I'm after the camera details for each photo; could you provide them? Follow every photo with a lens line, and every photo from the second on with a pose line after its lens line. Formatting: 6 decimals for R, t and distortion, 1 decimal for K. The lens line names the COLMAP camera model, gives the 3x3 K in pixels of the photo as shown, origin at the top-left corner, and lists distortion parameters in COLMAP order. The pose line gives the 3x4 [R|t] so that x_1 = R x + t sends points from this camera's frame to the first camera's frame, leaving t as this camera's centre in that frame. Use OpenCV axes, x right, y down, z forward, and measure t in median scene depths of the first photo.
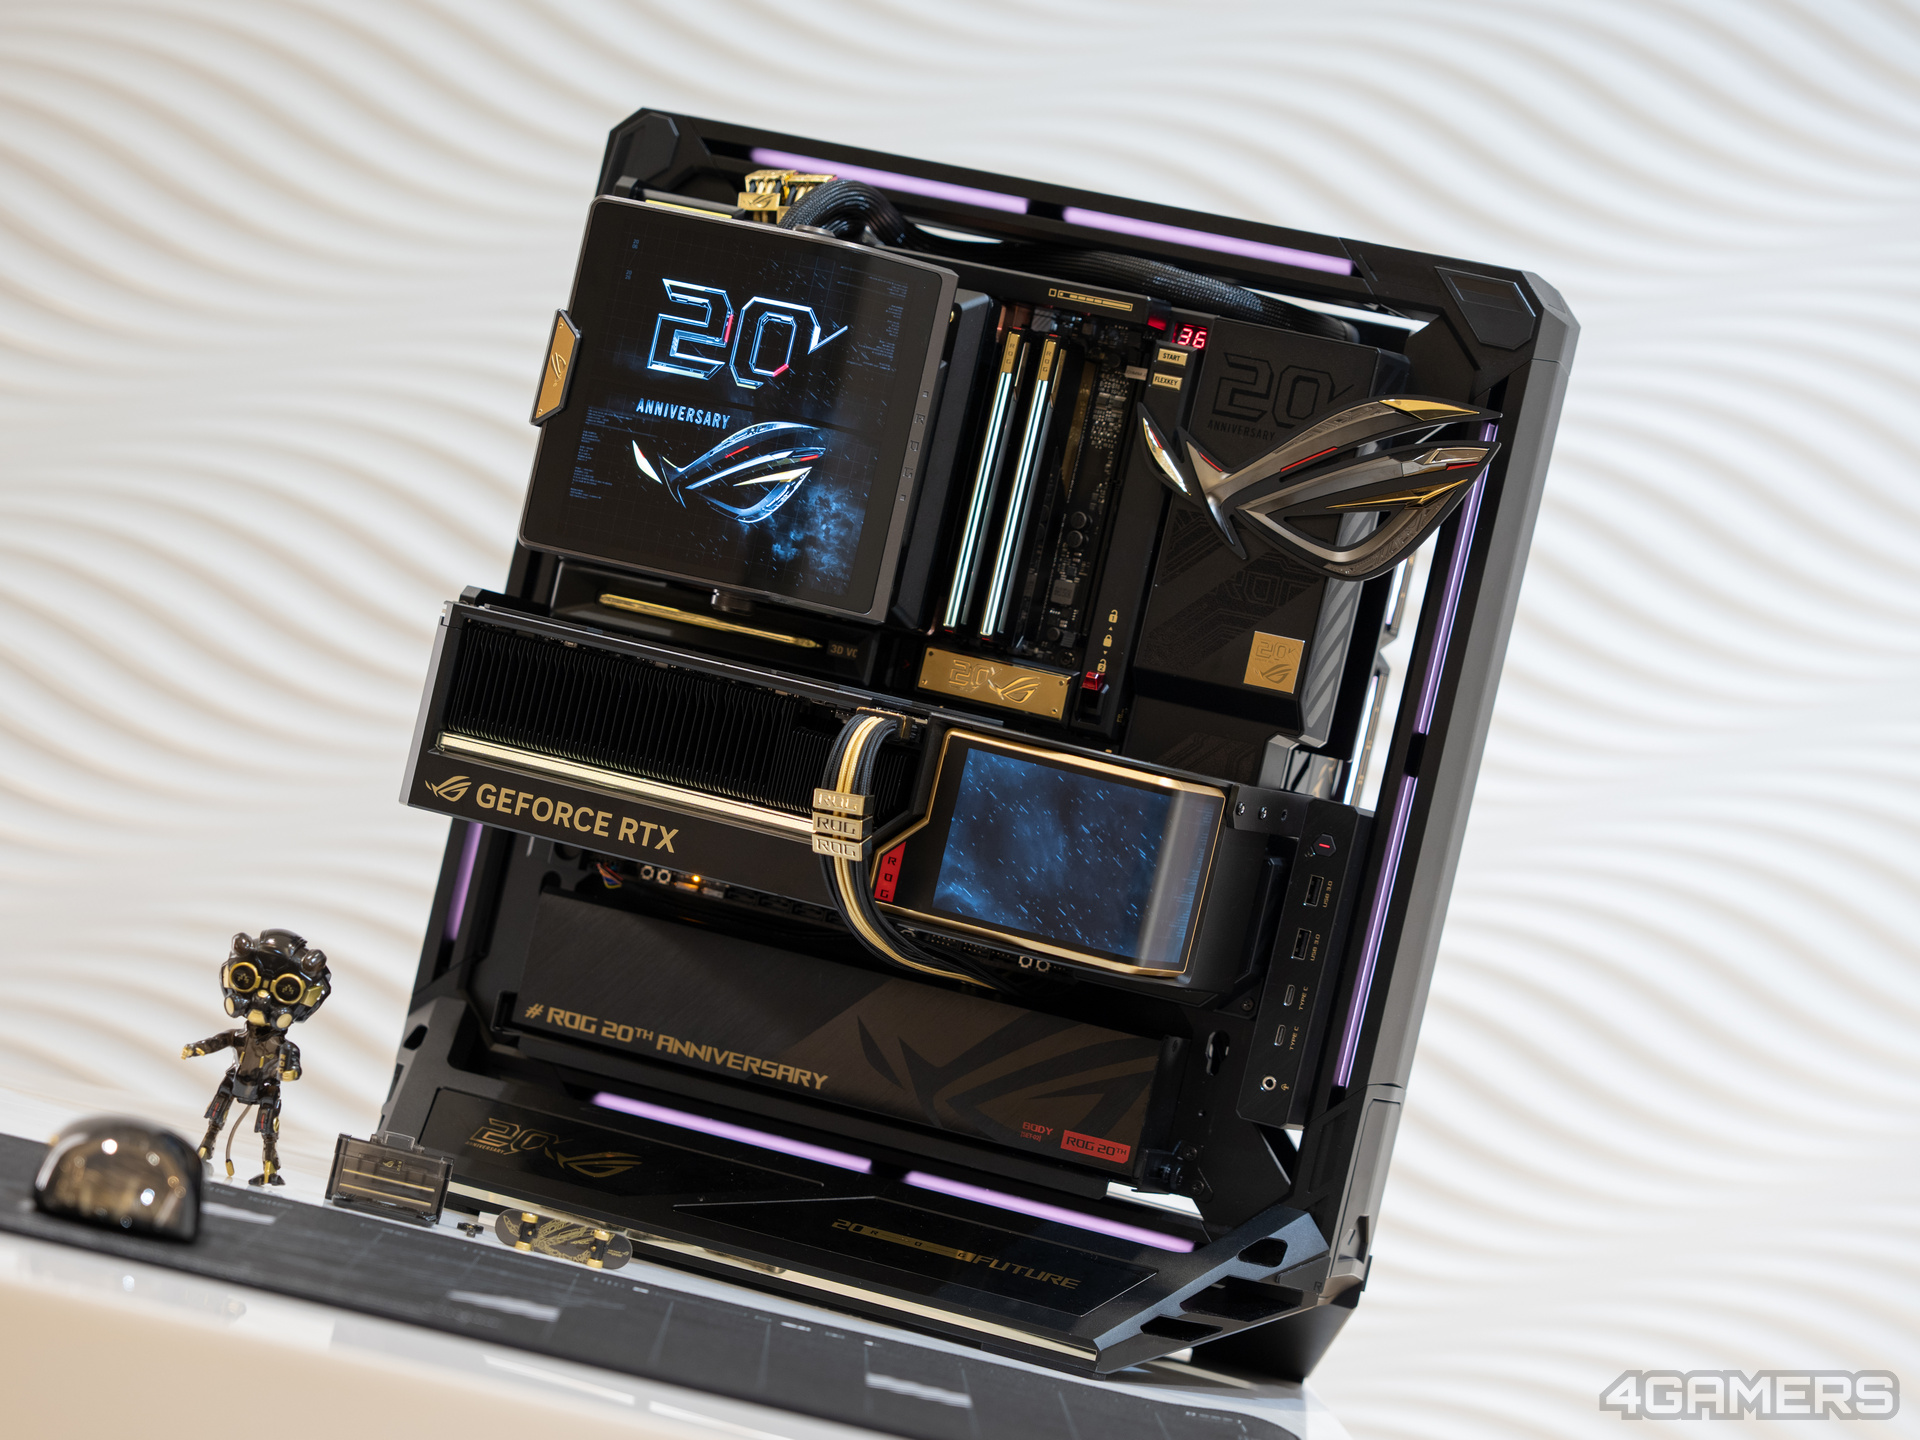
lens RADIAL K [[6197.4, 0, 960.0], [0, 6197.4, 720.0], [0, 0, 1]] dist [0.081908, 0.706576]
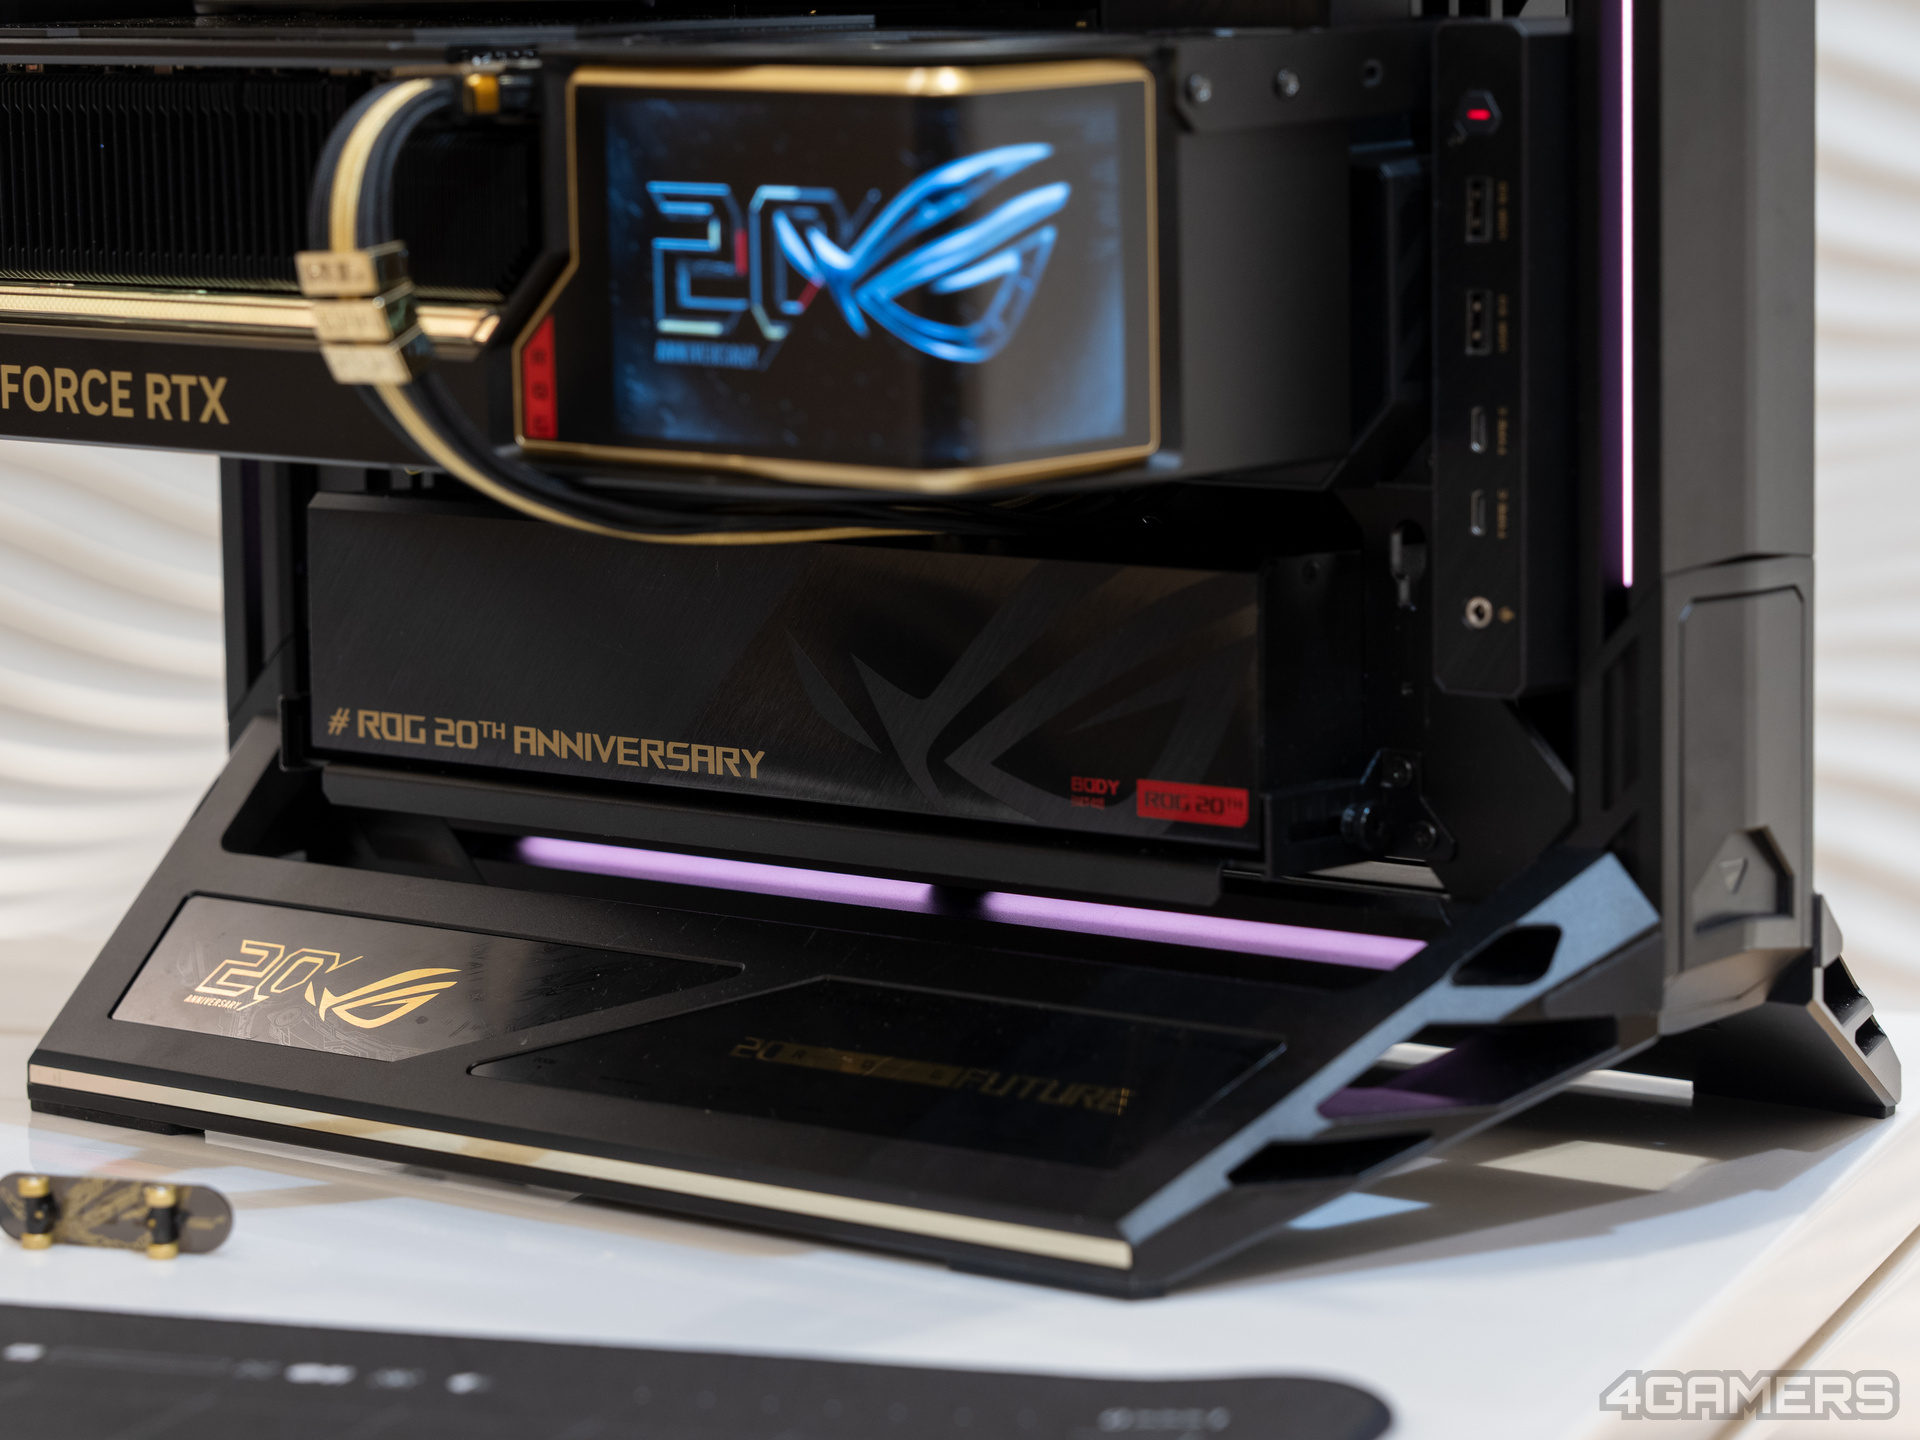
lens RADIAL K [[6197.4, 0, 960.0], [0, 6197.4, 720.0], [0, 0, 1]] dist [0.081908, 0.706576]
pose [[0.919282, -0.195978, -0.341340, 0.179840], [0.227595, 0.972215, 0.054758, 0.030788], [0.321124, -0.128025, 0.938344, 0.528338]]
